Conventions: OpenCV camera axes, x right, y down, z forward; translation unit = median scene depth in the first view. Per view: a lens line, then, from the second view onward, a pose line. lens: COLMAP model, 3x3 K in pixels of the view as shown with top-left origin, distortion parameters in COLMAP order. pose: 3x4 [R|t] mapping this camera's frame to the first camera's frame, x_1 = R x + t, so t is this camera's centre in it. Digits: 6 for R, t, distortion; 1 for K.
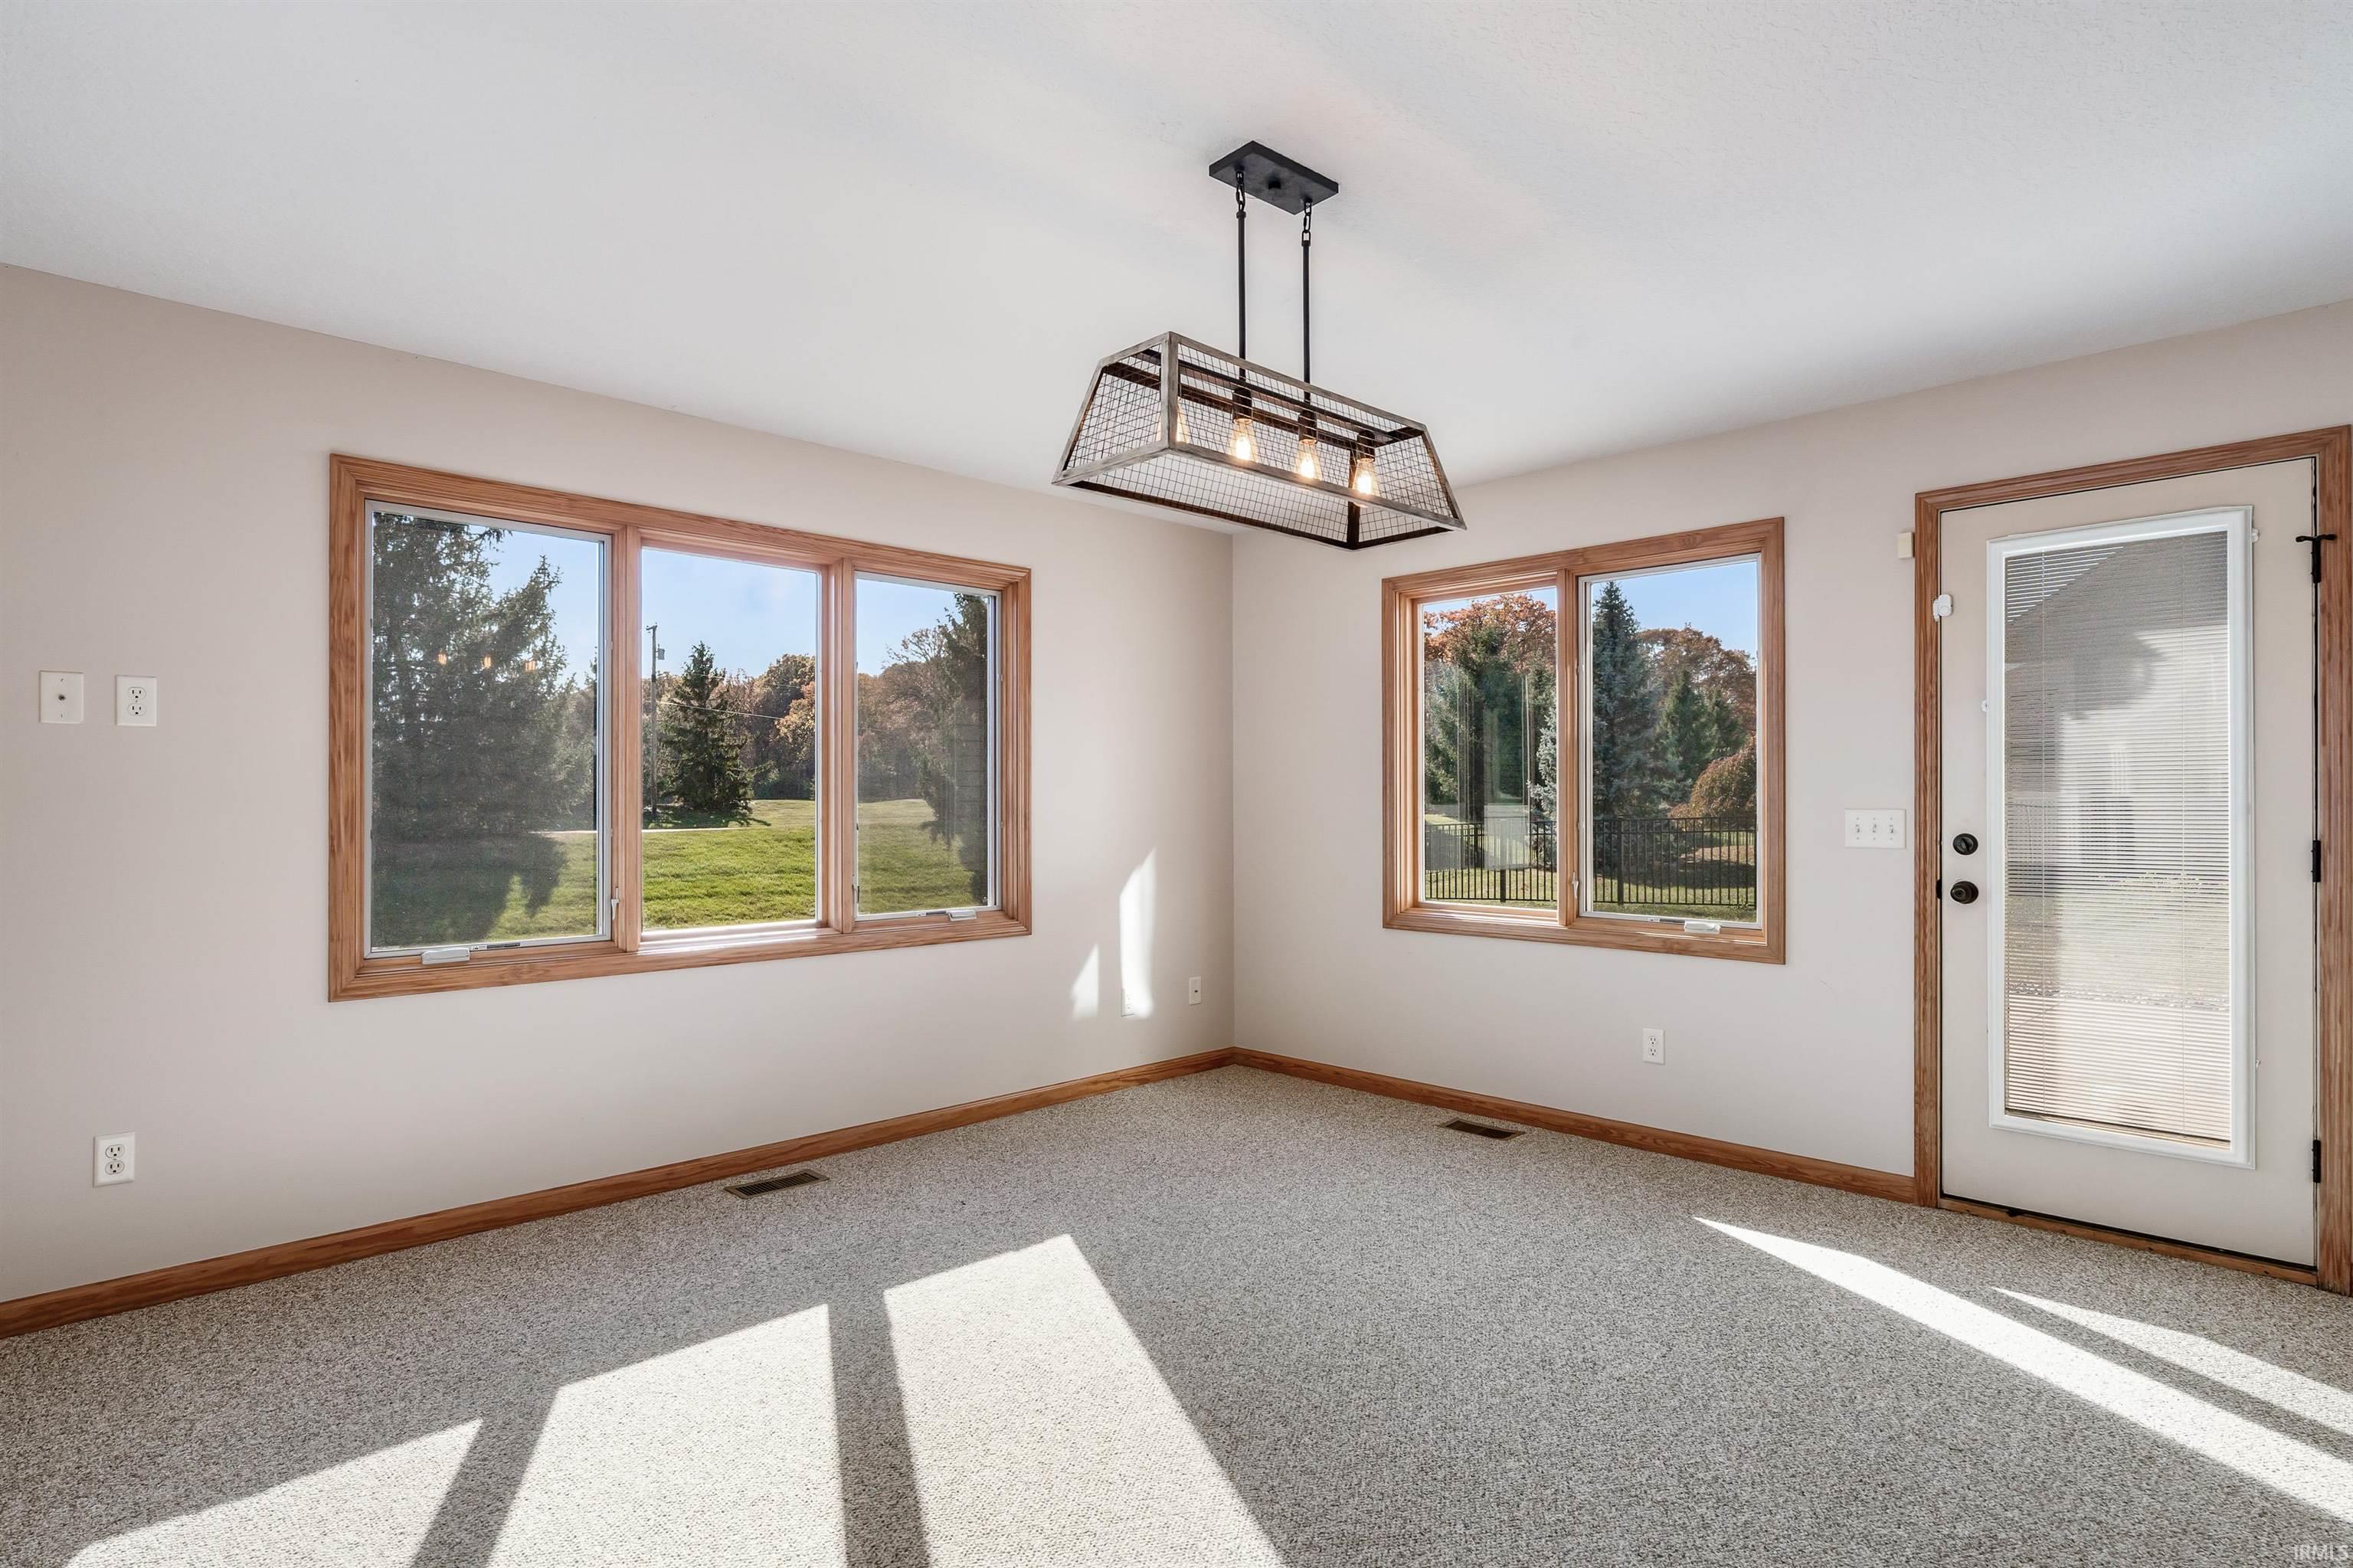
lens RADIAL K [[1221.6, 0, 1169.7], [0, 1221.6, 791.9], [0, 0, 1]] dist [-0.003340, -0.000090]
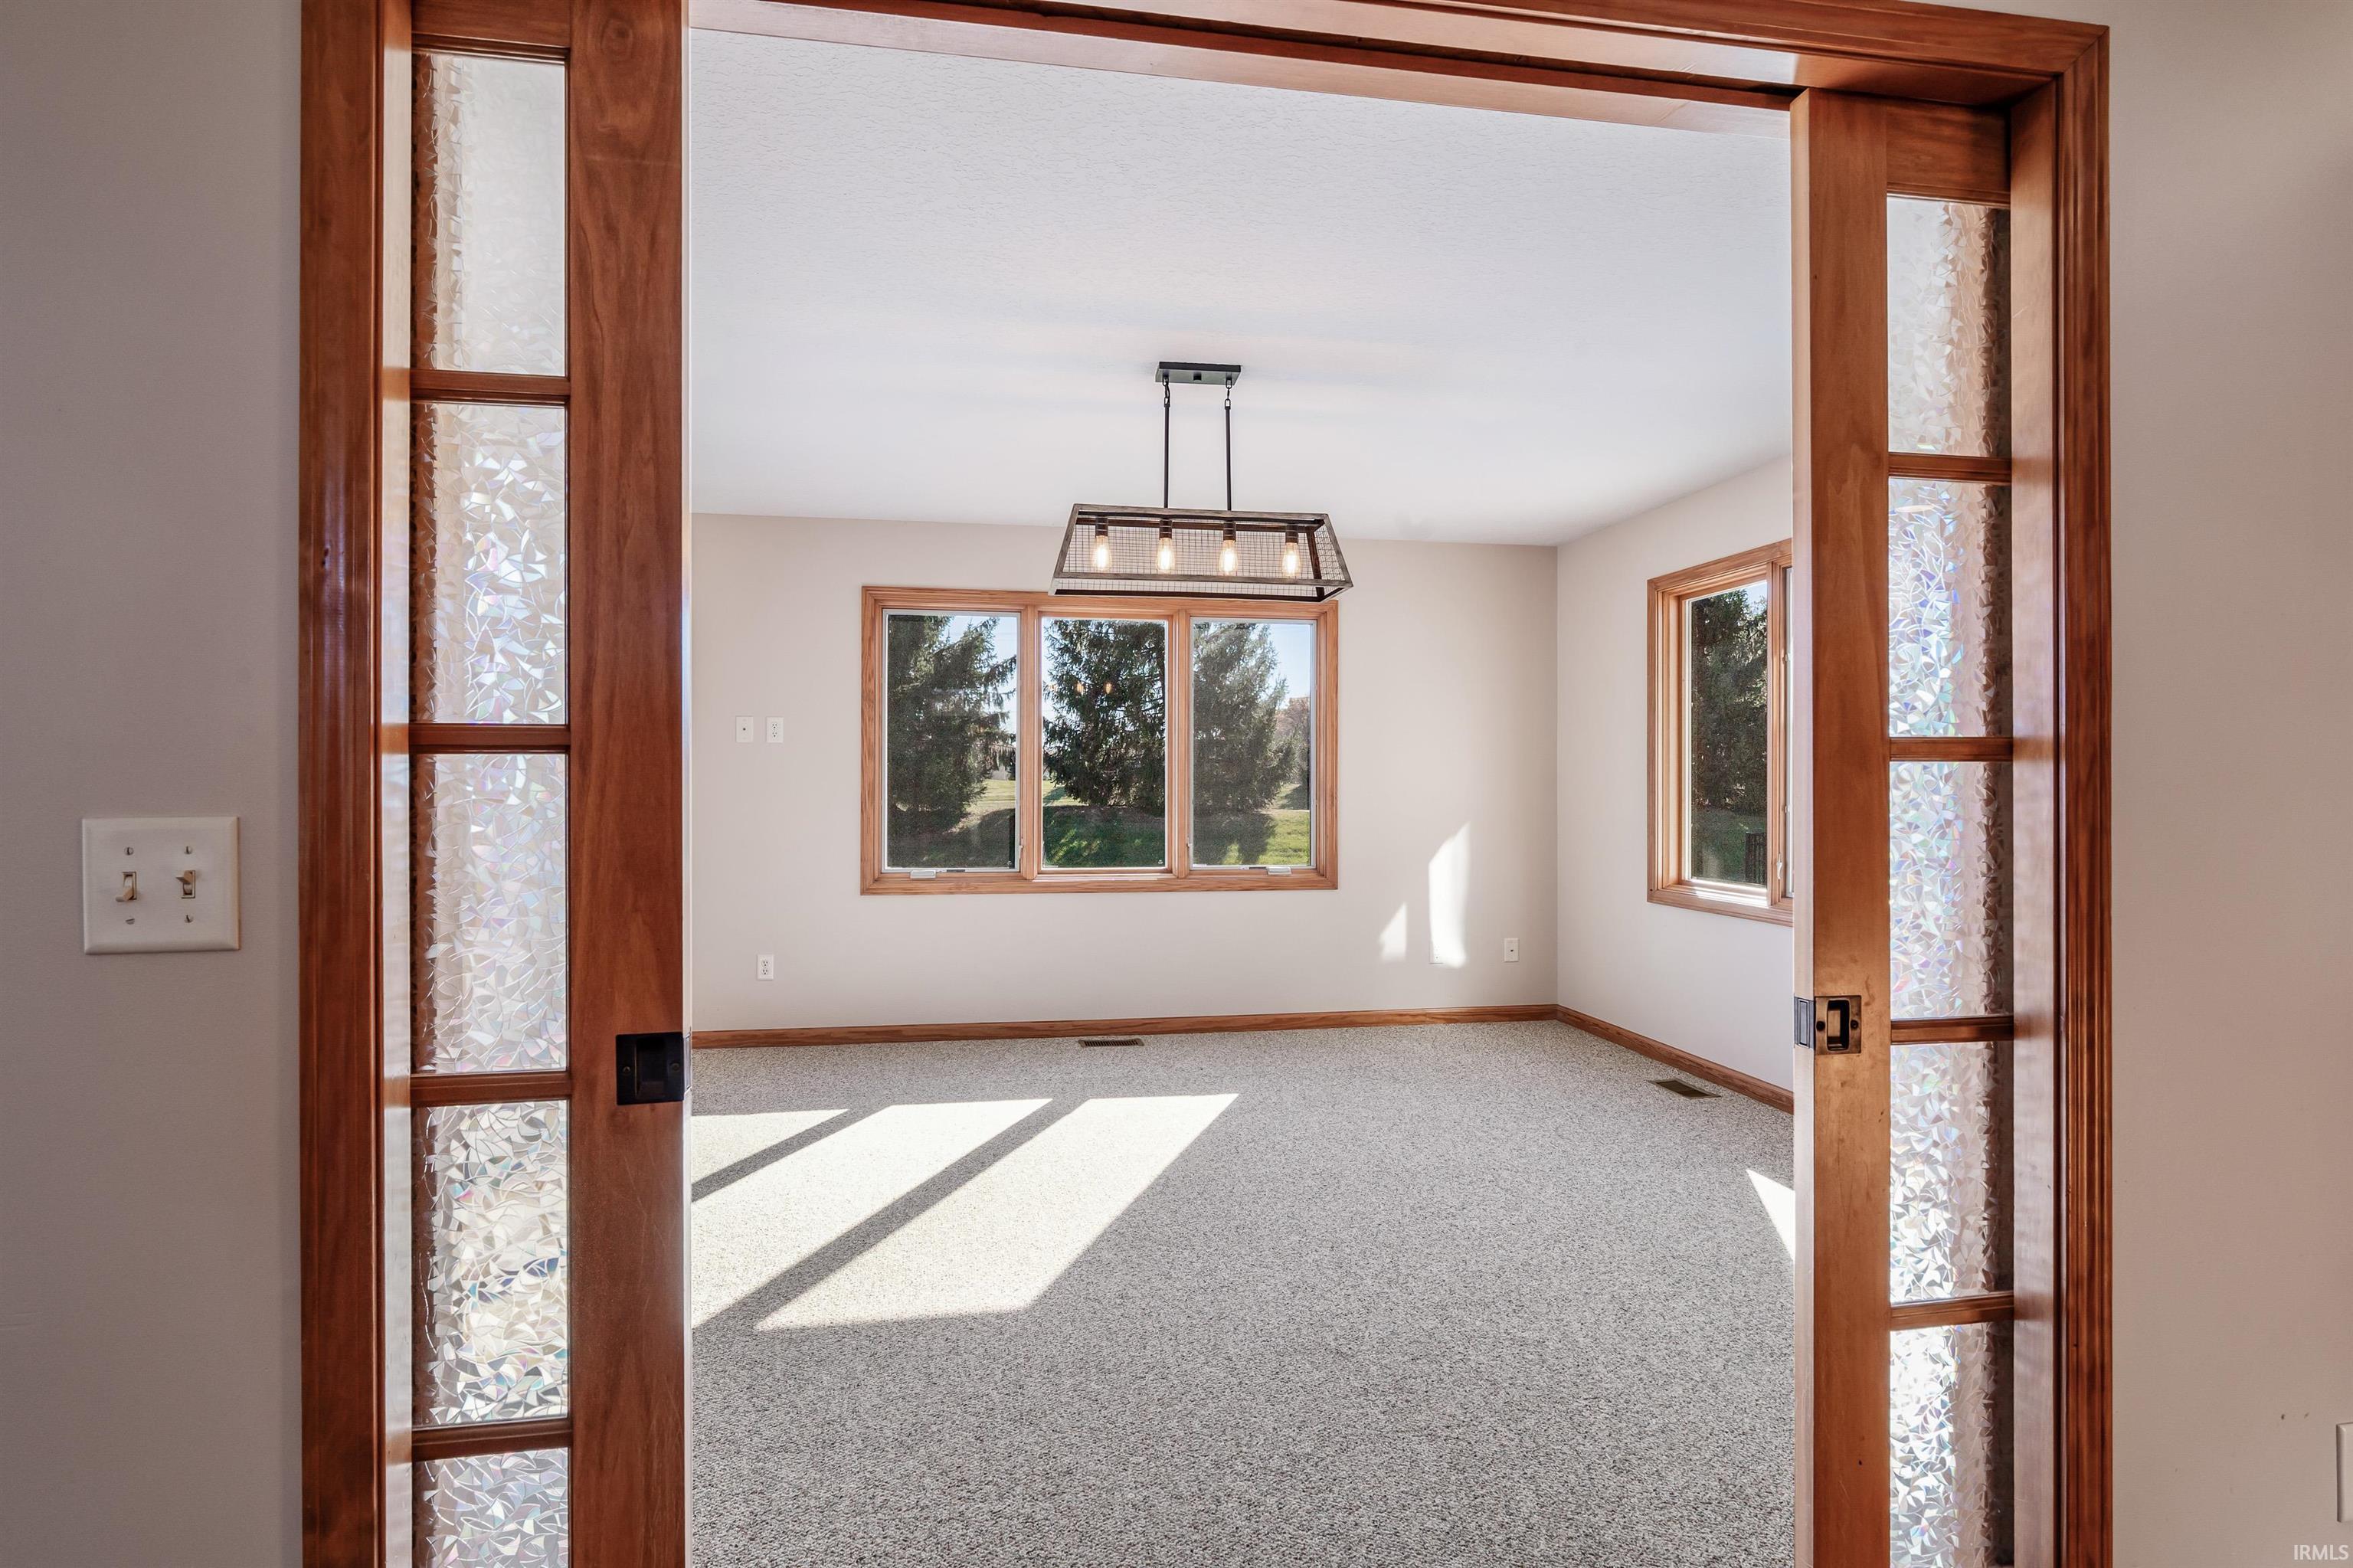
lens RADIAL K [[1221.6, 0, 1192.6], [0, 1221.6, 779.2], [0, 0, 1]] dist [-0.003340, -0.000090]
pose [[0.825574, 0.001168, -0.564293, 0.623147], [0.000773, 0.999995, 0.003201, -0.001866], [0.564294, -0.003078, 0.825569, -0.170217]]
